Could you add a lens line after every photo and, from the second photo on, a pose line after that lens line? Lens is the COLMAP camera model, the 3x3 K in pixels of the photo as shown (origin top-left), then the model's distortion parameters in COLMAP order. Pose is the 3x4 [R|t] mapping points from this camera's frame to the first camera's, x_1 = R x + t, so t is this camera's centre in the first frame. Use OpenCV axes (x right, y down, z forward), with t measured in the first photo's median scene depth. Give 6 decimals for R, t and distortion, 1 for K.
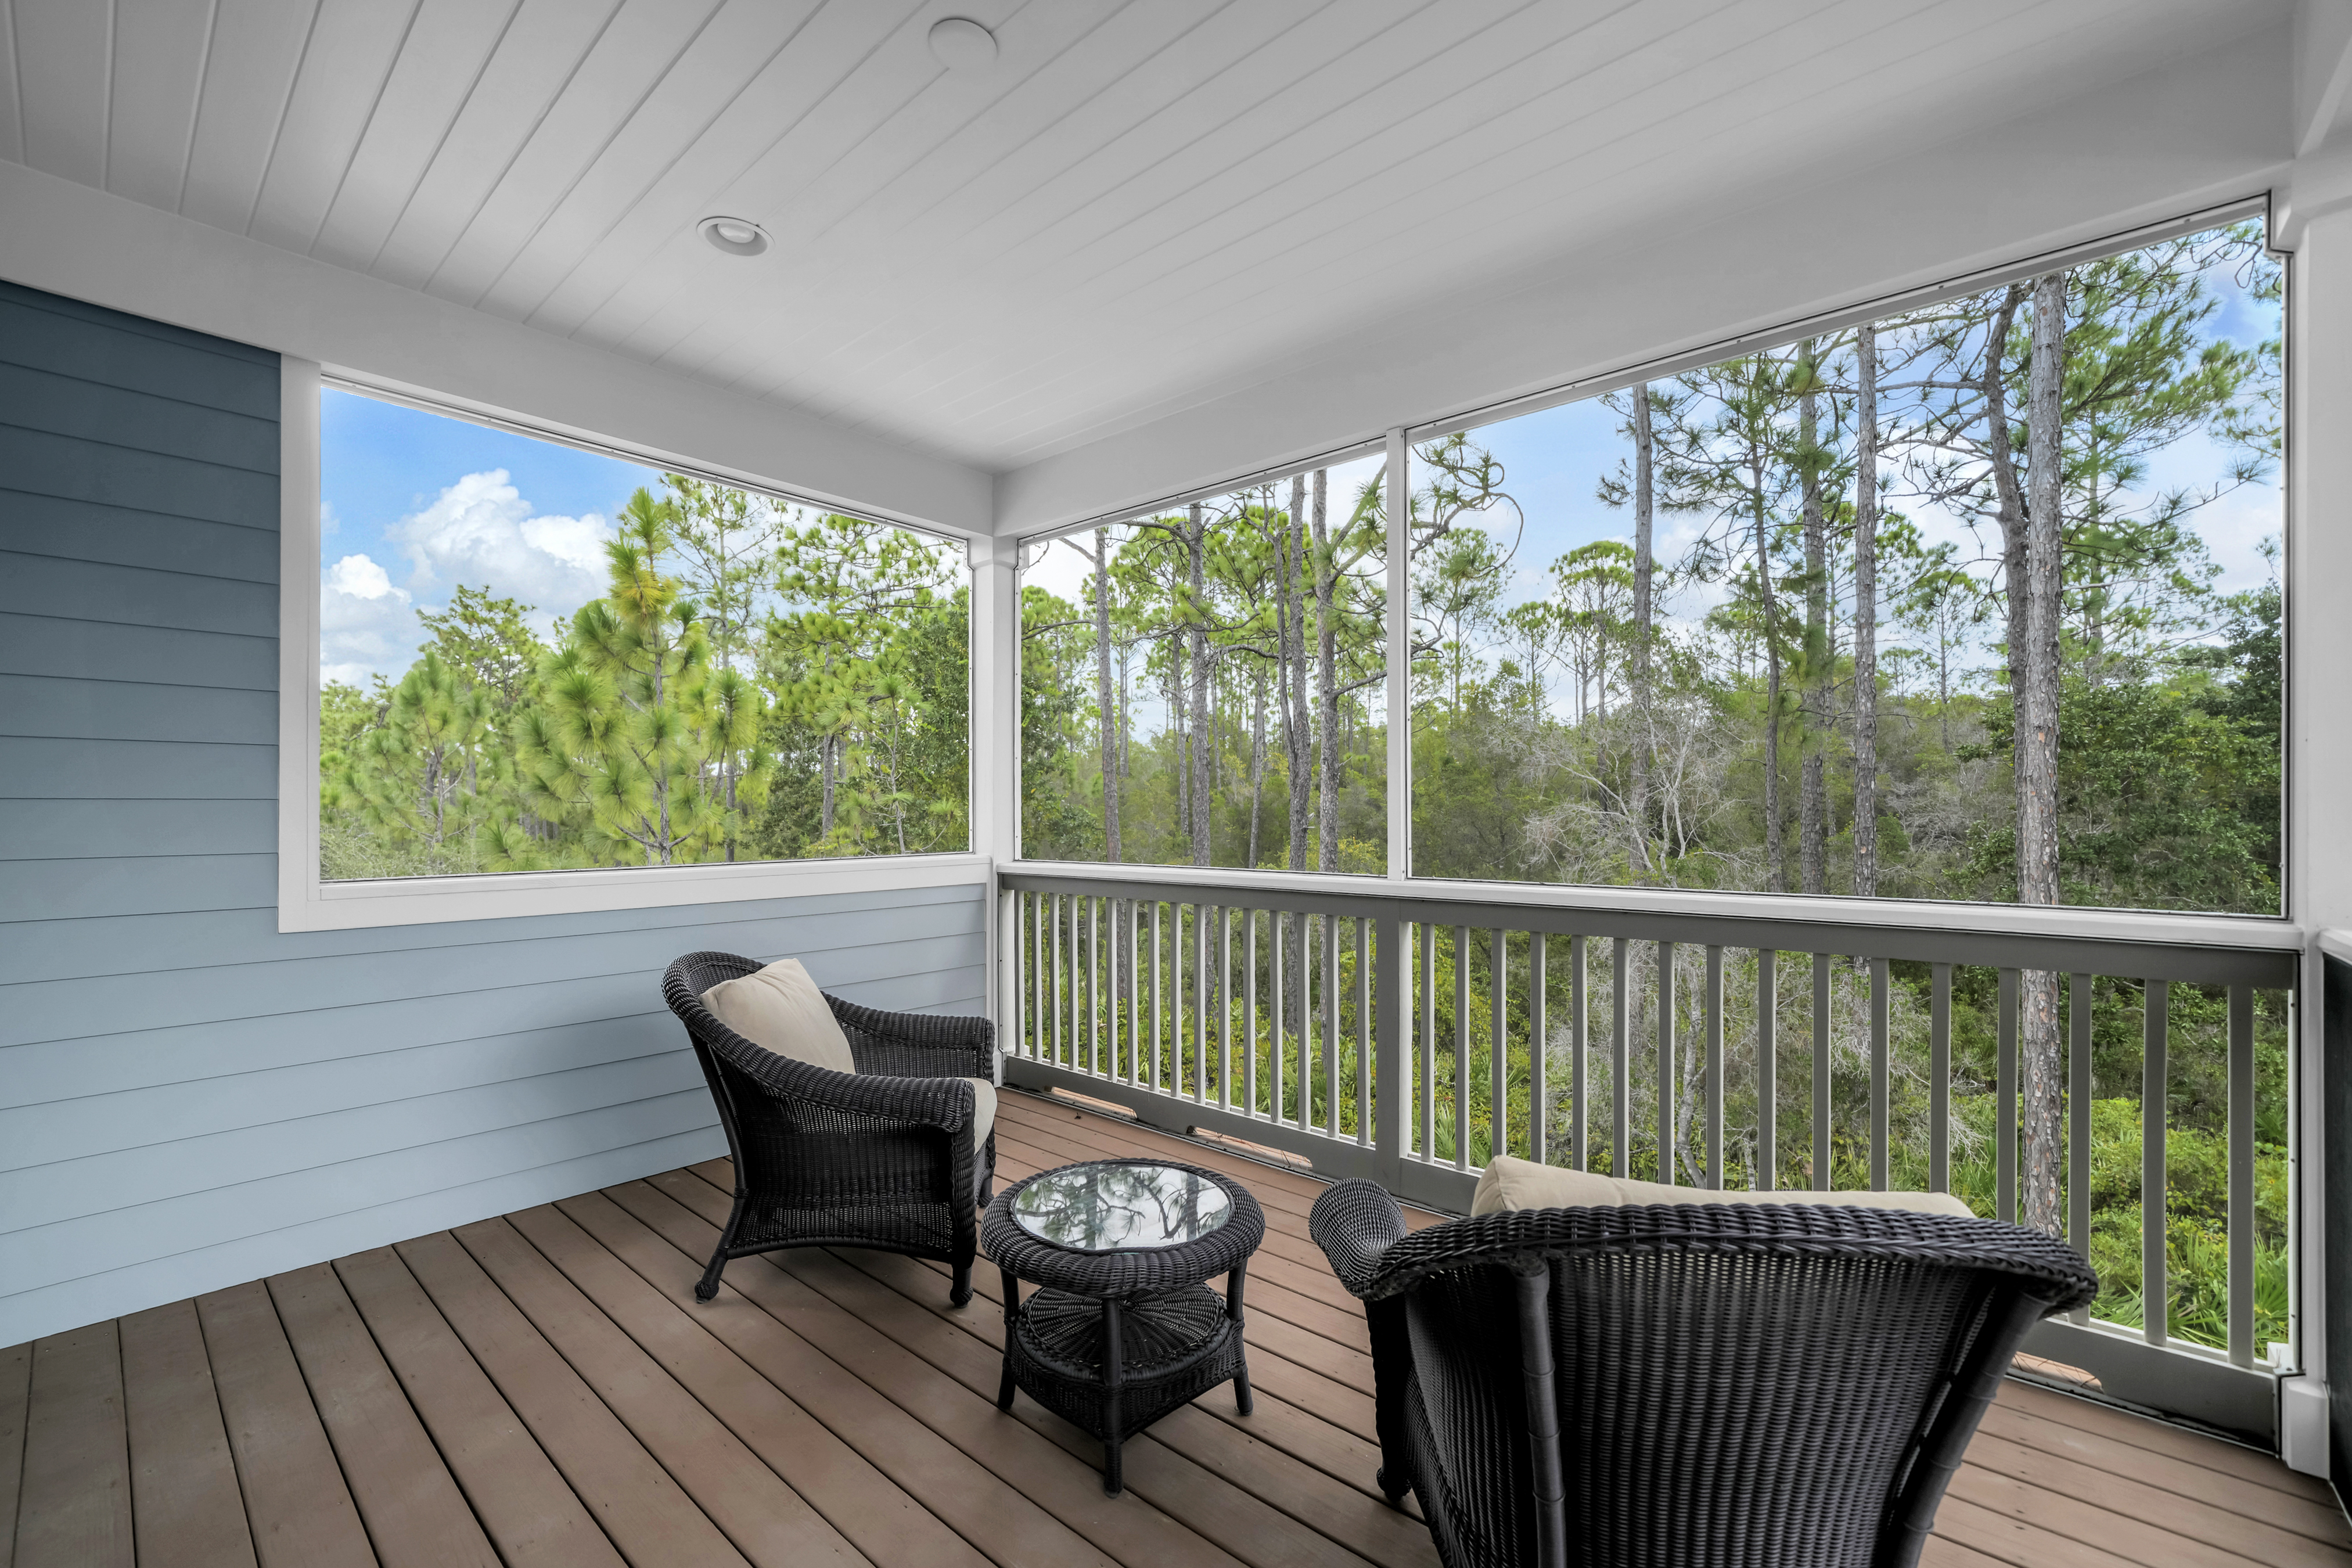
lens RADIAL K [[970.6, 0, 1168.6], [0, 970.6, 817.4], [0, 0, 1]] dist [-0.002349, 0.000178]
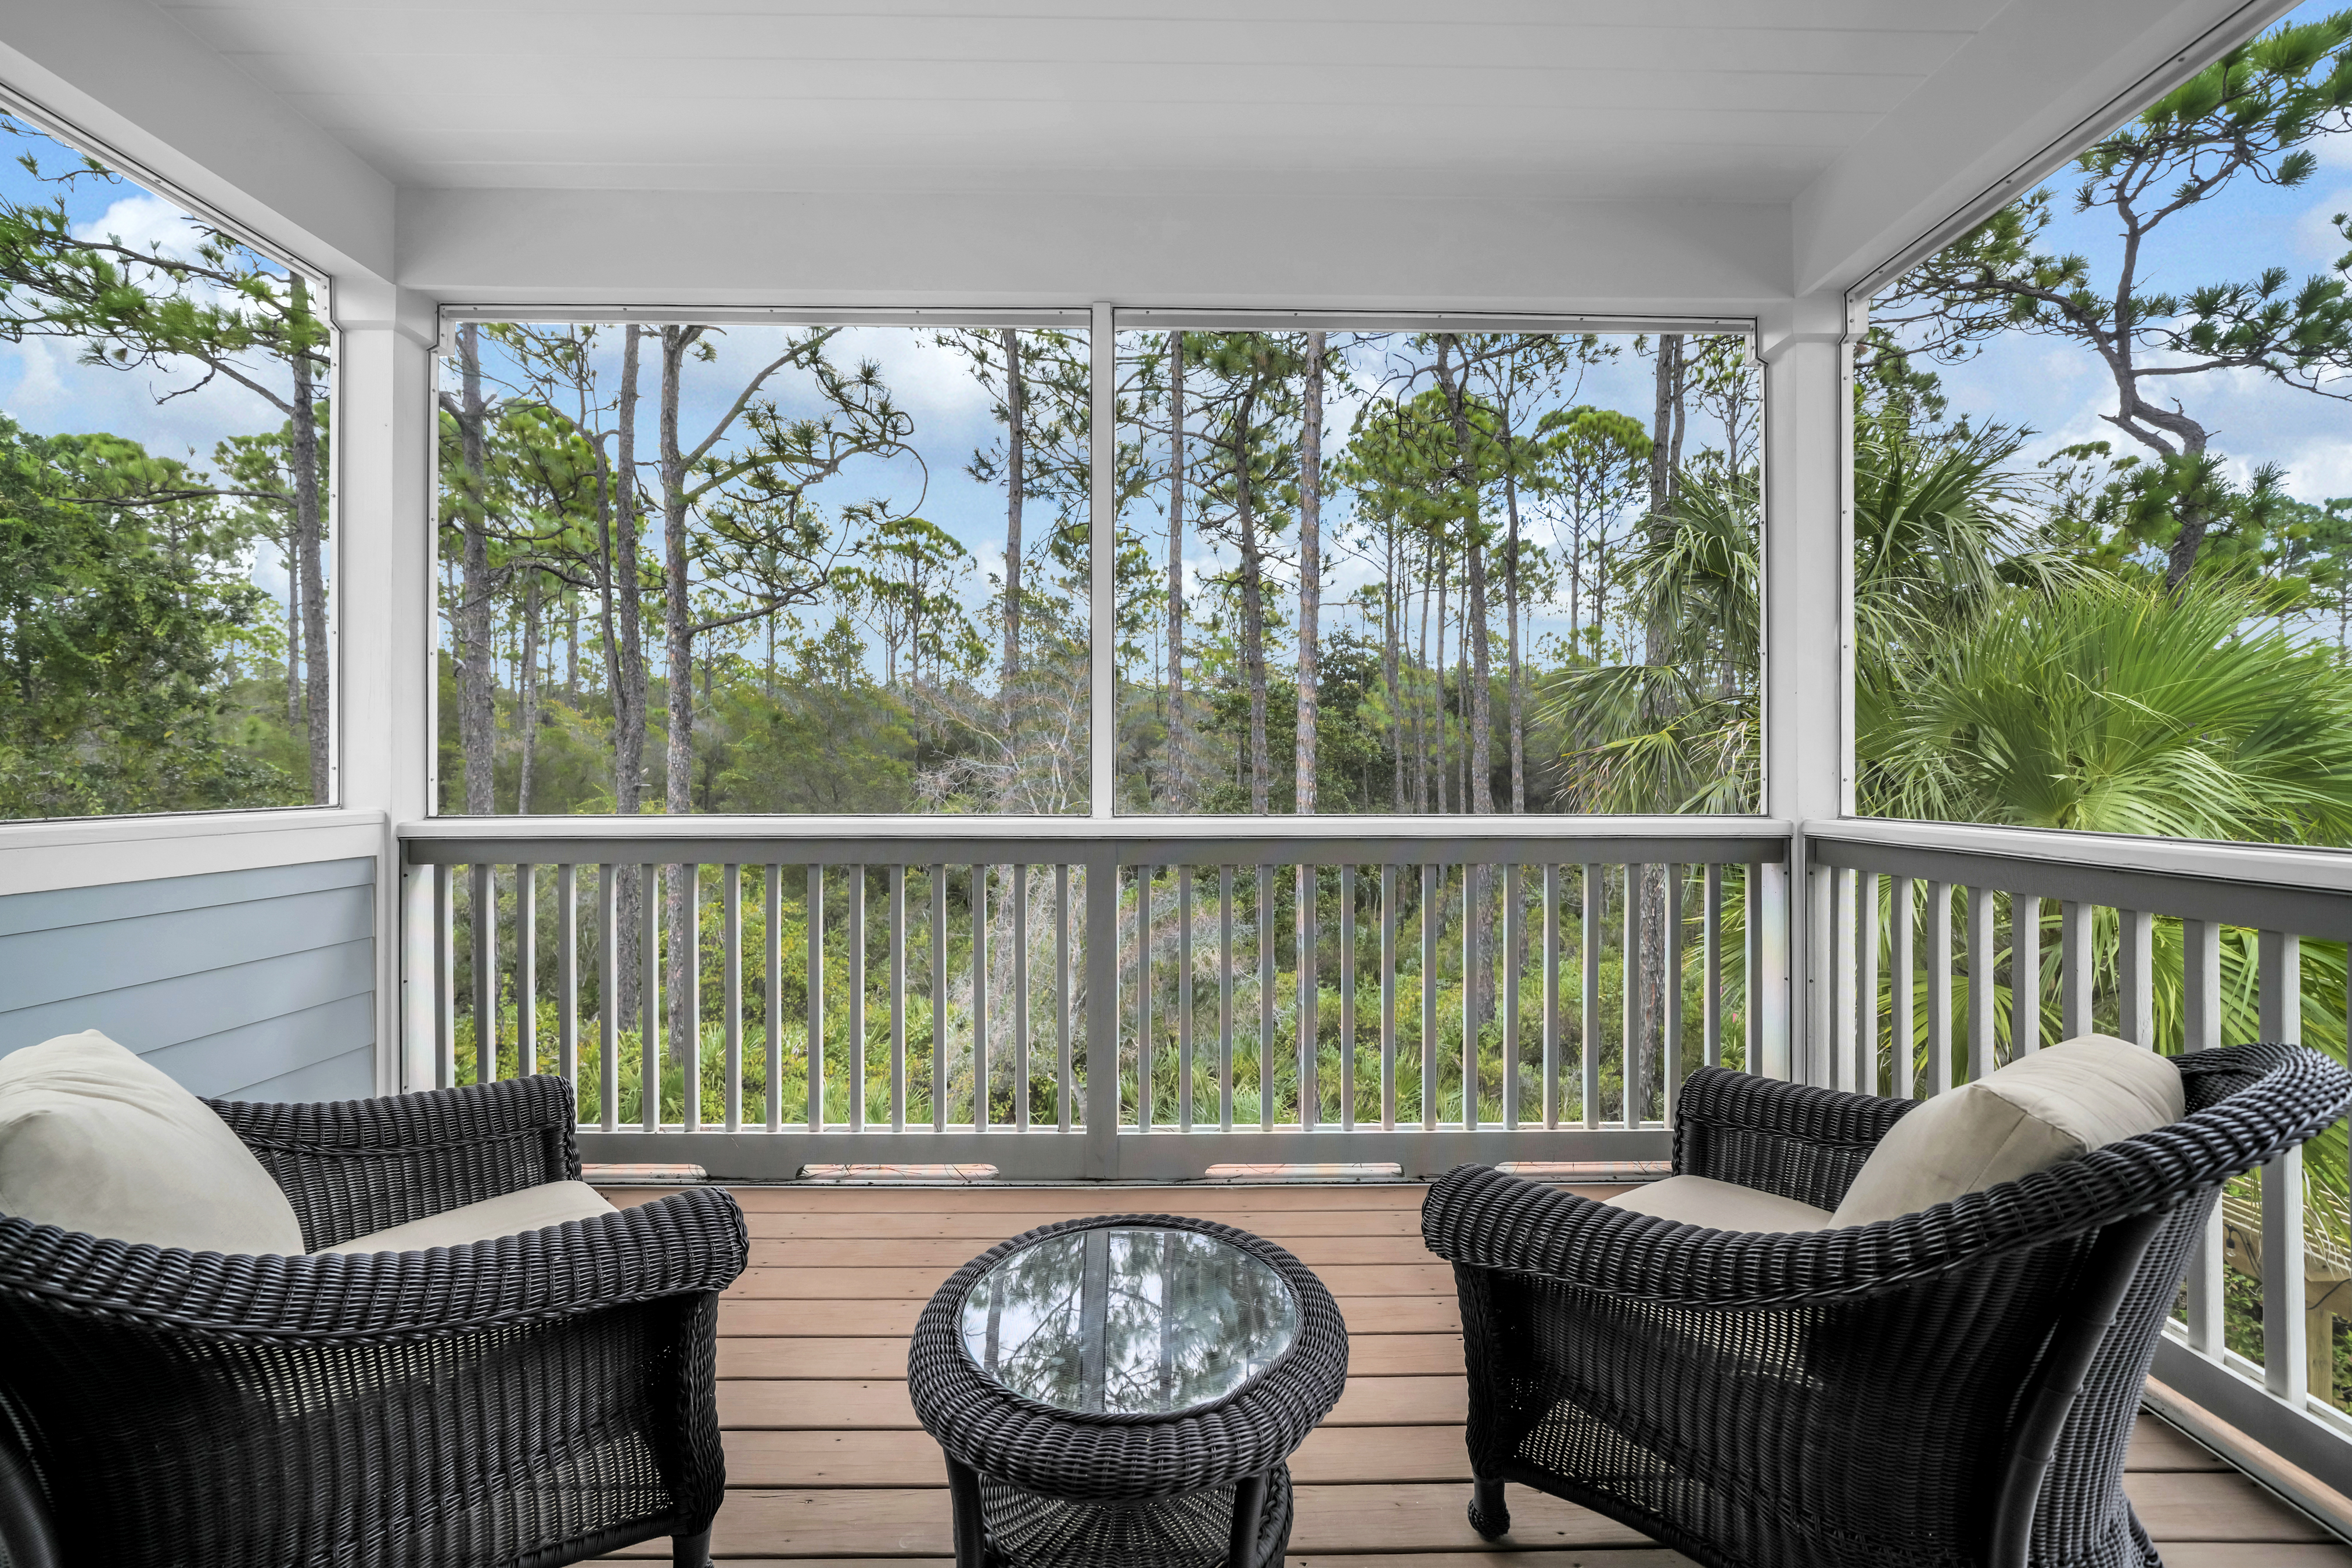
lens RADIAL K [[942.1, 0, 1182.2], [0, 942.1, 779.7], [0, 0, 1]] dist [-0.009396, 0.000116]
pose [[0.745693, -0.002284, 0.666286, -0.052207], [0.001867, 0.999997, 0.001339, 0.005281], [-0.666287, 0.000245, 0.745695, 0.060563]]
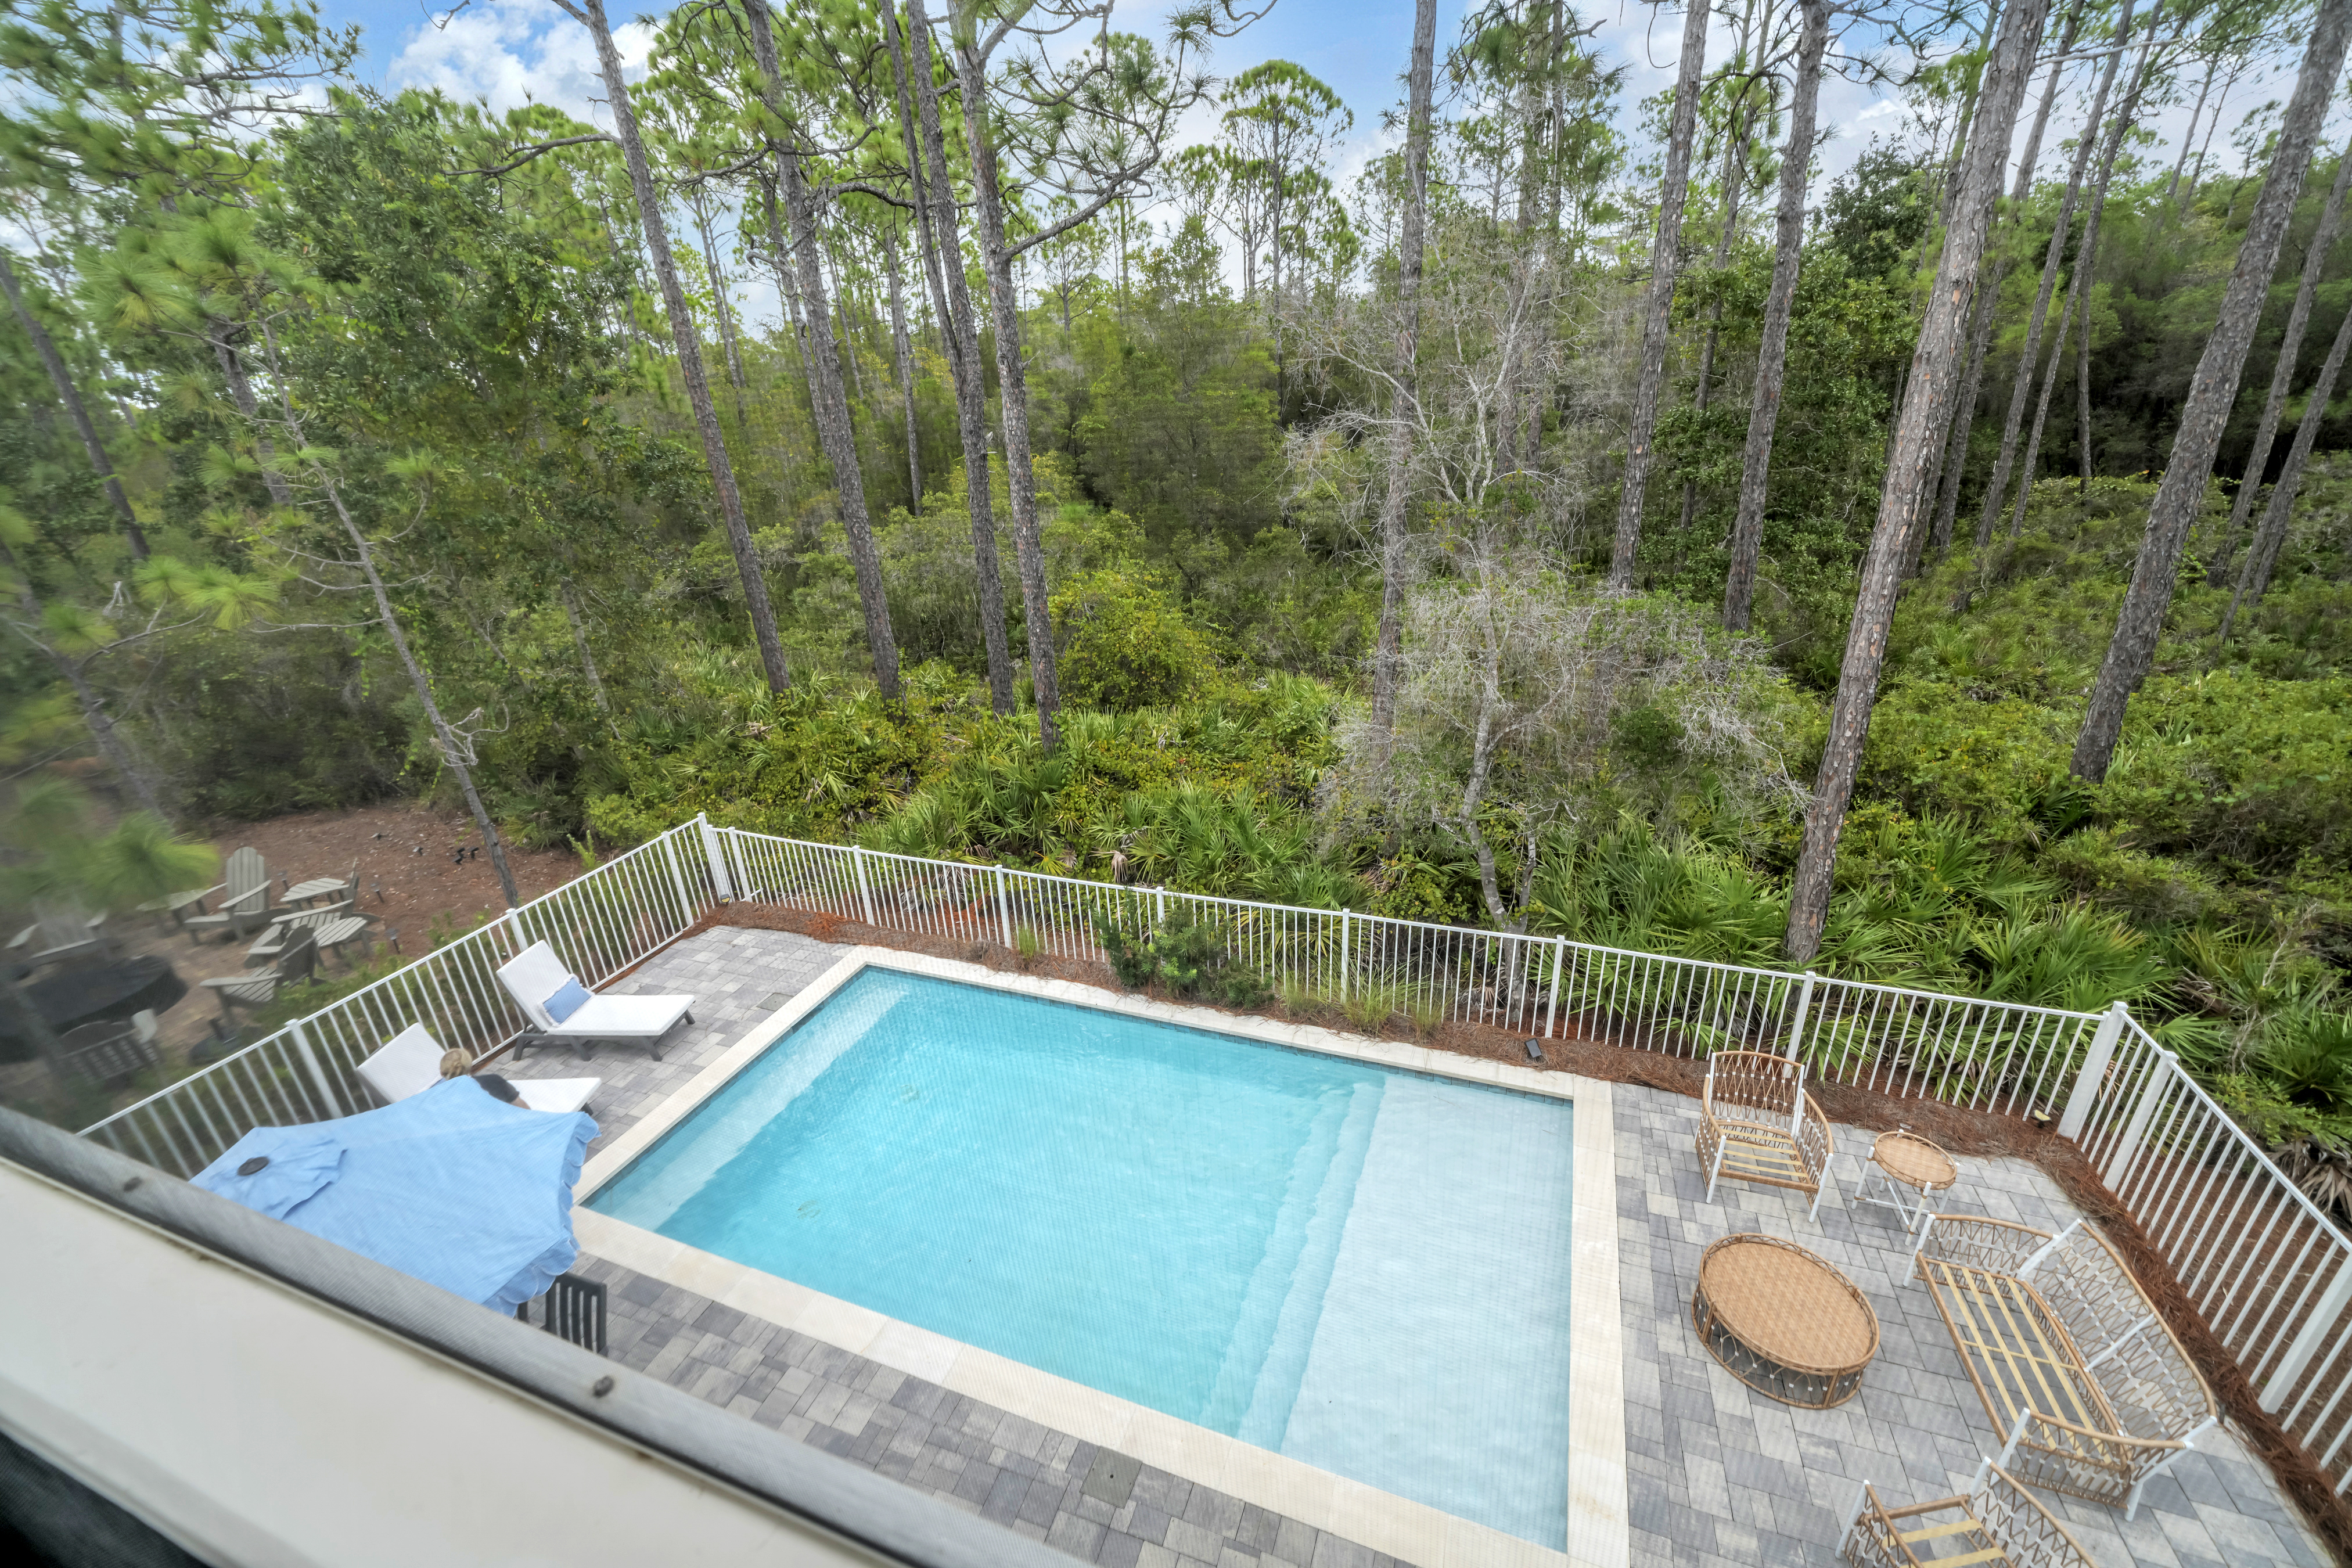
lens RADIAL K [[930.9, 0, 1171.4], [0, 930.9, 788.6], [0, 0, 1]] dist [-0.010821, 0.002629]
pose [[0.938543, -0.176290, 0.296748, 0.013425], [0.053547, 0.923690, 0.379381, -0.015456], [-0.340984, -0.340175, 0.876362, 0.202142]]
